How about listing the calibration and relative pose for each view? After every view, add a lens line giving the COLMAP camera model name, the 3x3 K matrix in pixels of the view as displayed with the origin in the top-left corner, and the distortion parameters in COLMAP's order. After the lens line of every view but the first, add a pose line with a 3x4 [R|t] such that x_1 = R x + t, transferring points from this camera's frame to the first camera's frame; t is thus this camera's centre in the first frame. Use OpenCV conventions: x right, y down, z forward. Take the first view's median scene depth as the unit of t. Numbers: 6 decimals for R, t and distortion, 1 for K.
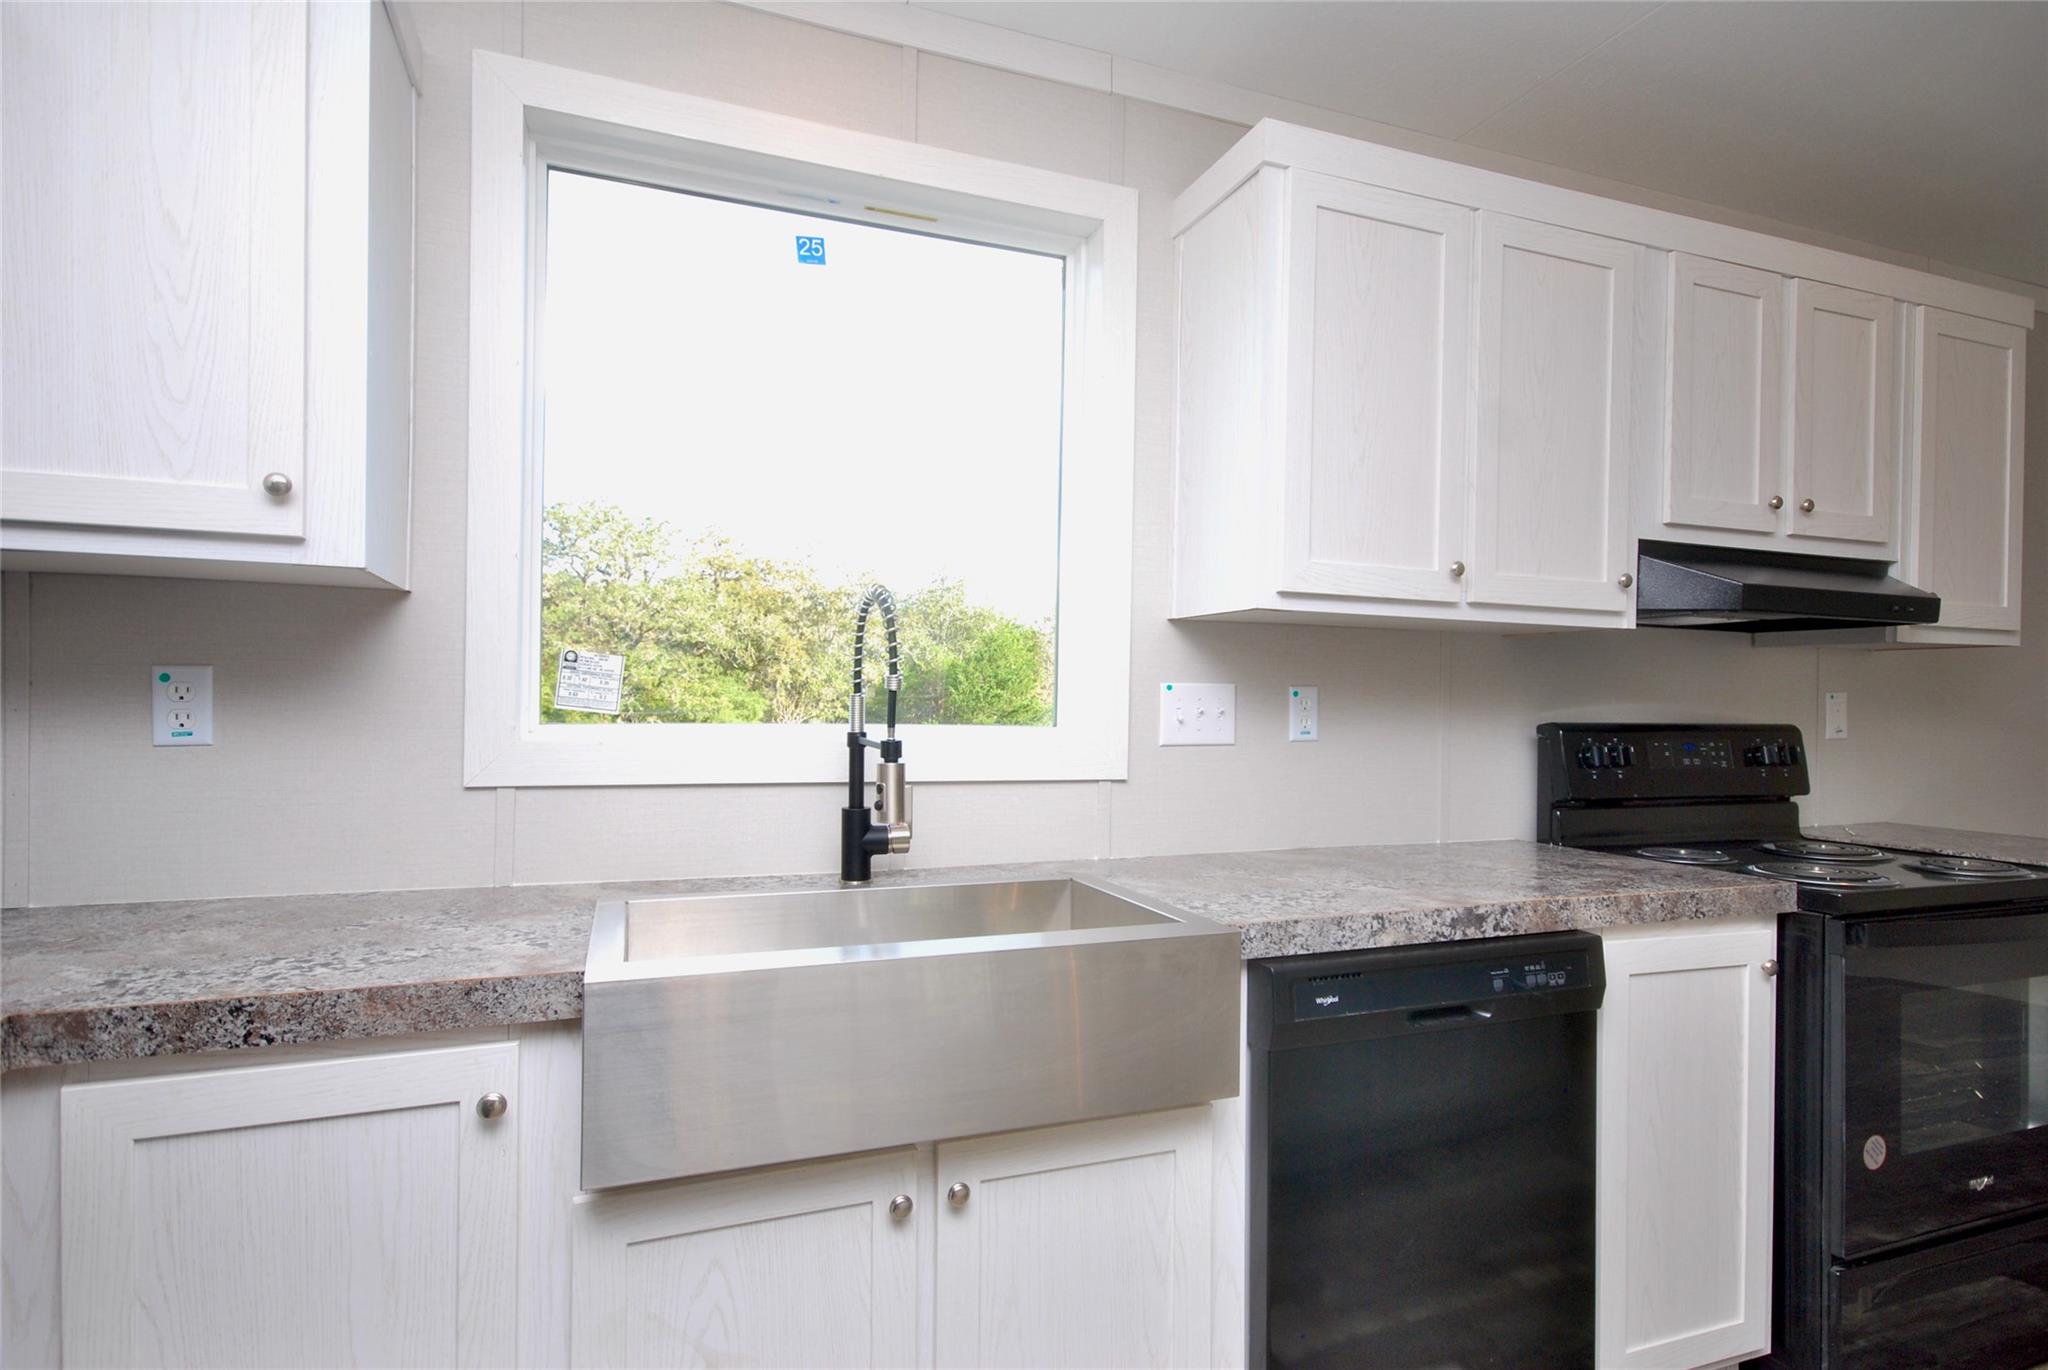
lens RADIAL K [[1058.6, 0, 1038.4], [0, 1058.6, 694.4], [0, 0, 1]] dist [0.014780, 0.000011]
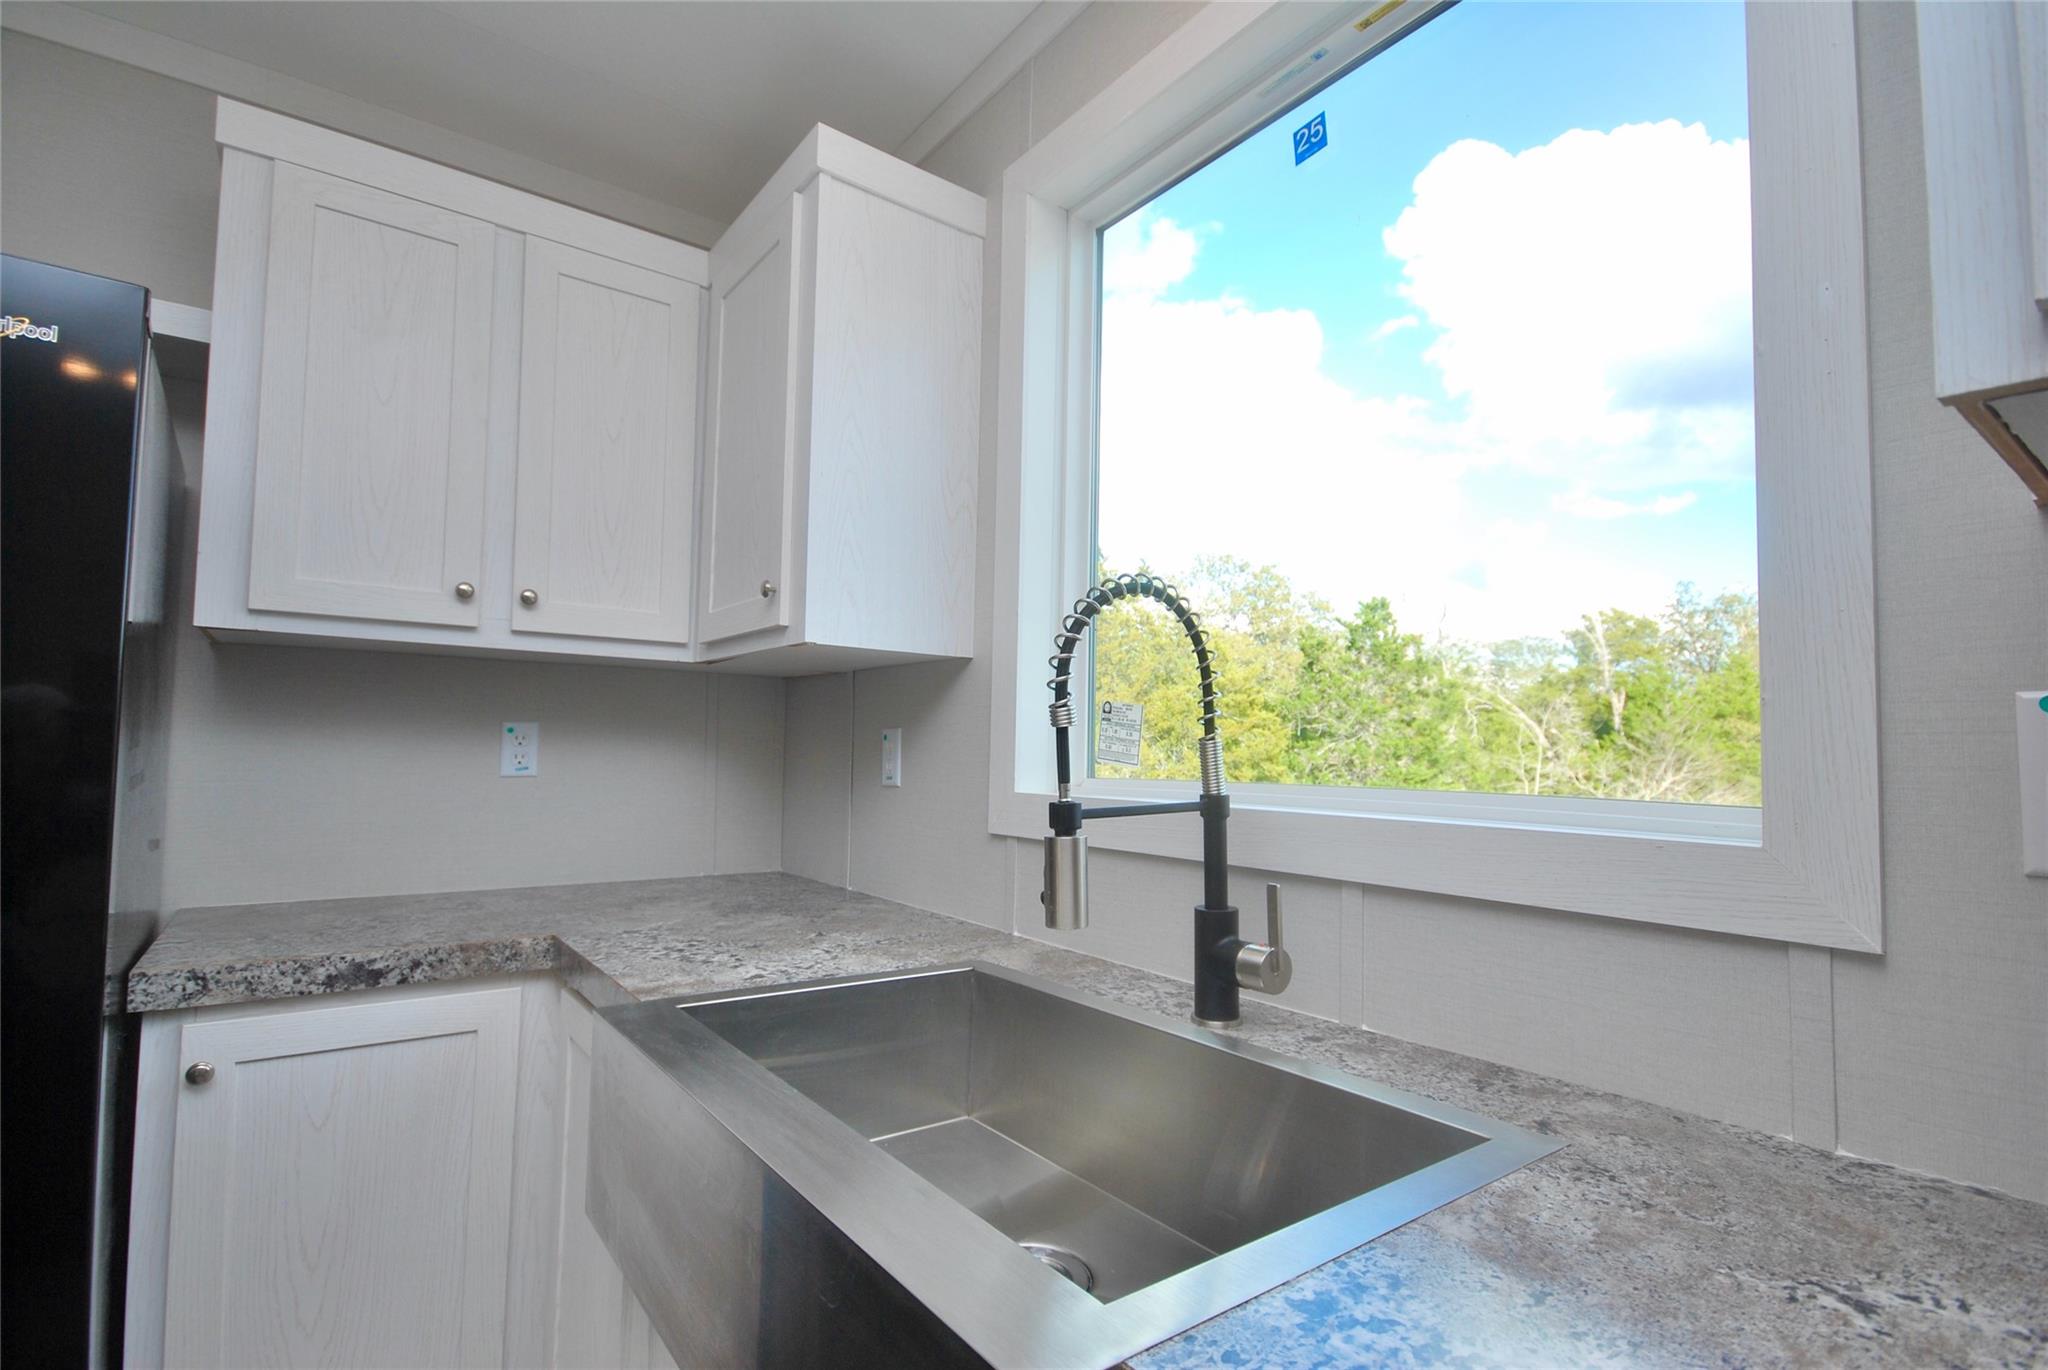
lens RADIAL K [[980.6, 0, 1032.5], [0, 980.6, 696.7], [0, 0, 1]] dist [0.016481, -0.012841]
pose [[0.270238, -0.067255, -0.960442, 0.385268], [-0.007154, 0.997389, -0.071855, 0.018064], [0.962767, 0.026289, 0.269052, 0.682290]]
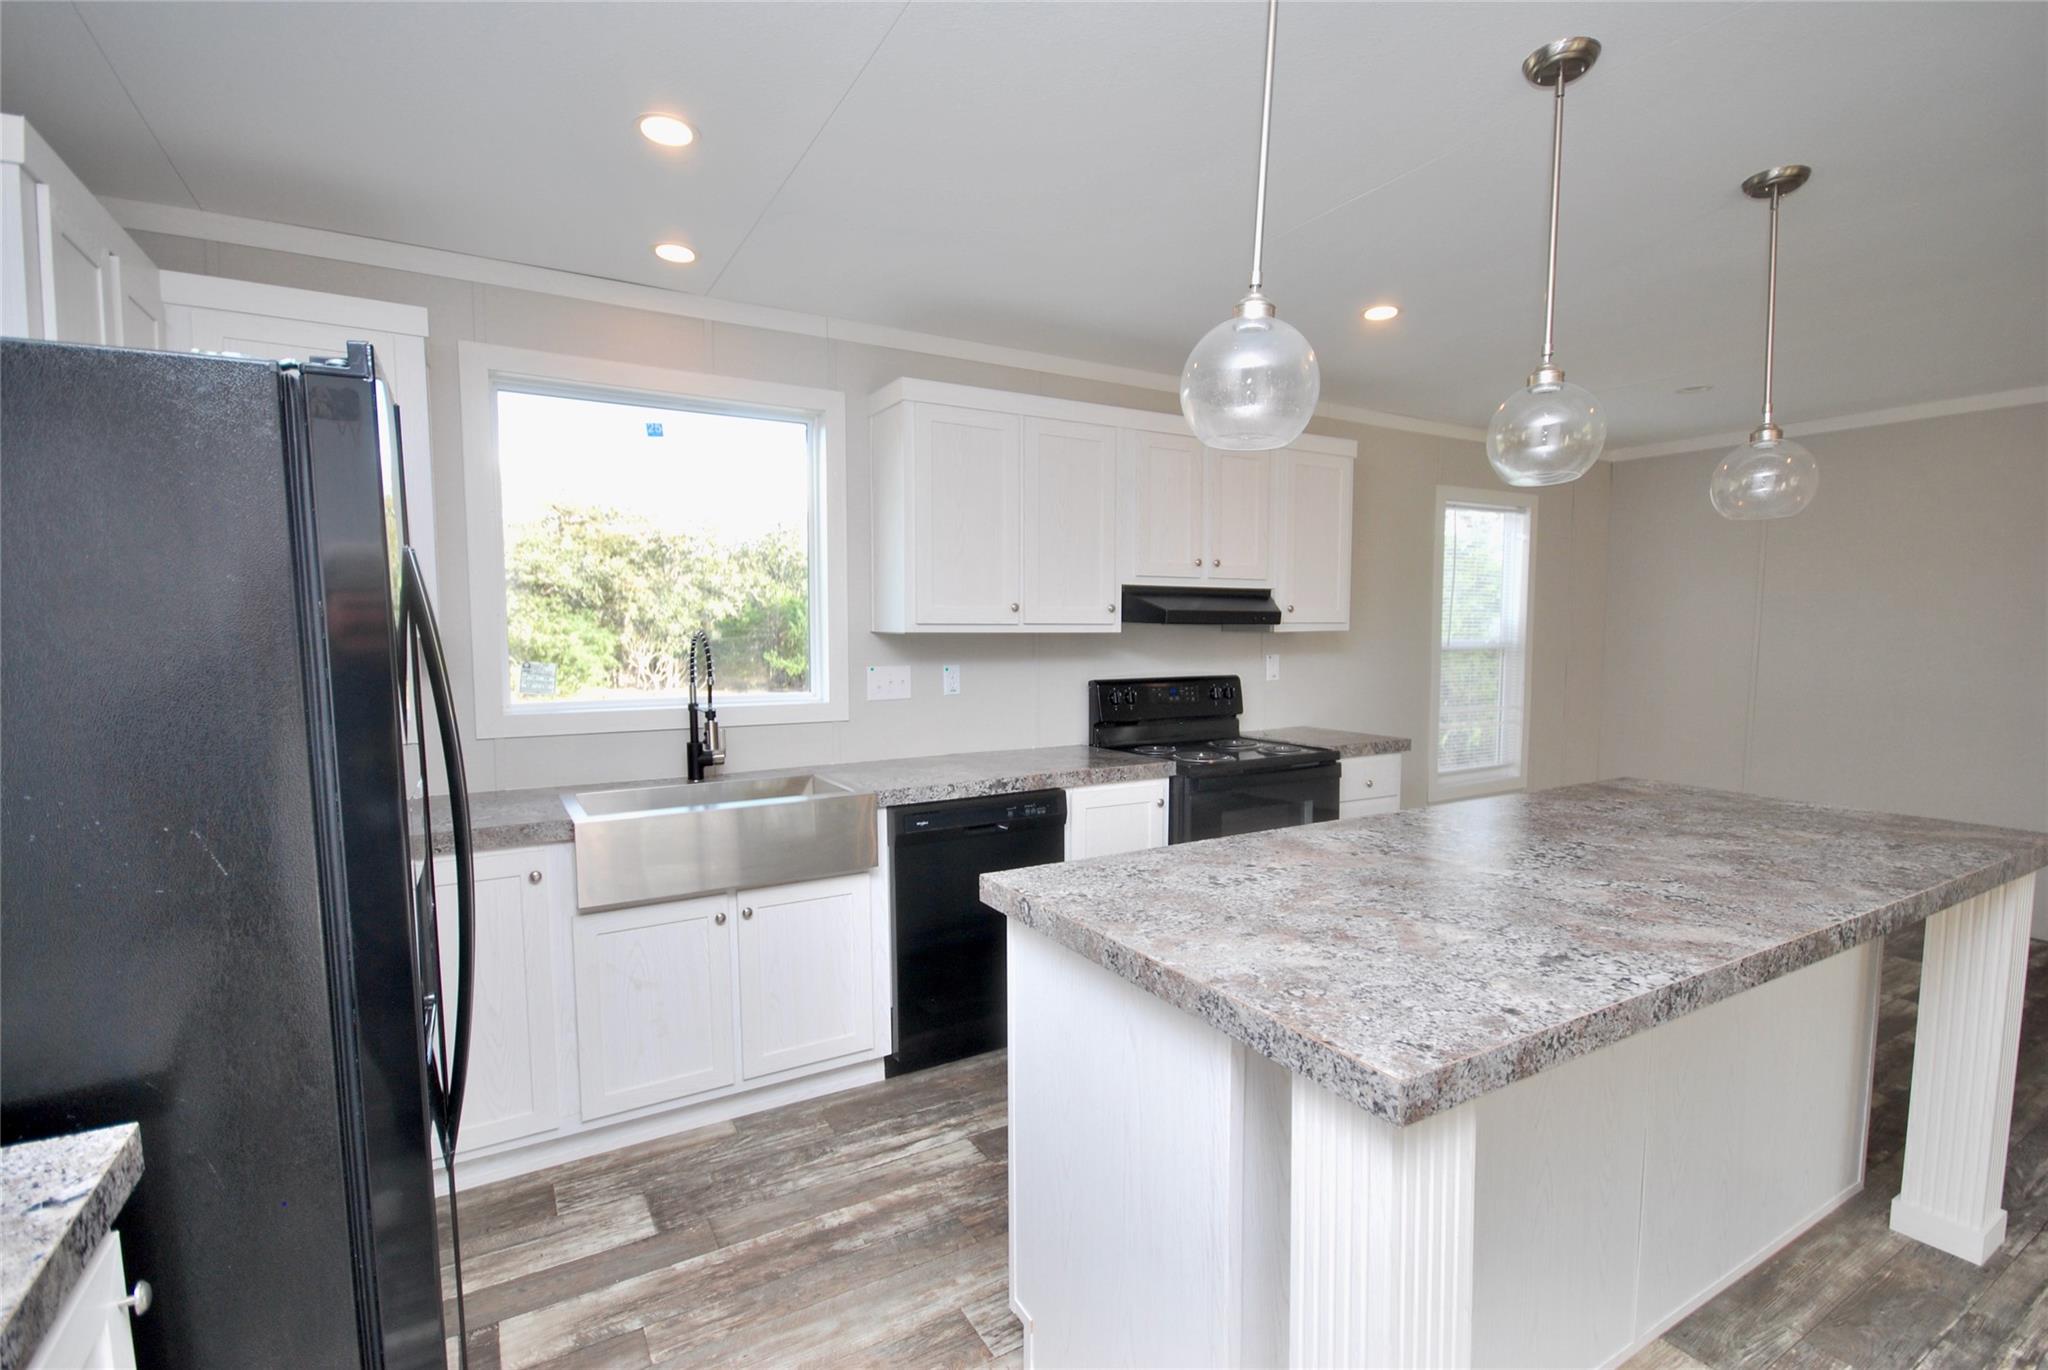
lens RADIAL K [[940.3, 0, 1024.0], [0, 940.3, 685.0], [0, 0, 1]] dist [0.003355, 0.000294]
pose [[0.987301, -0.027005, 0.156547, 0.146072], [0.016754, 0.997650, 0.066436, -0.095612], [-0.157973, -0.062969, 0.985434, -0.729822]]
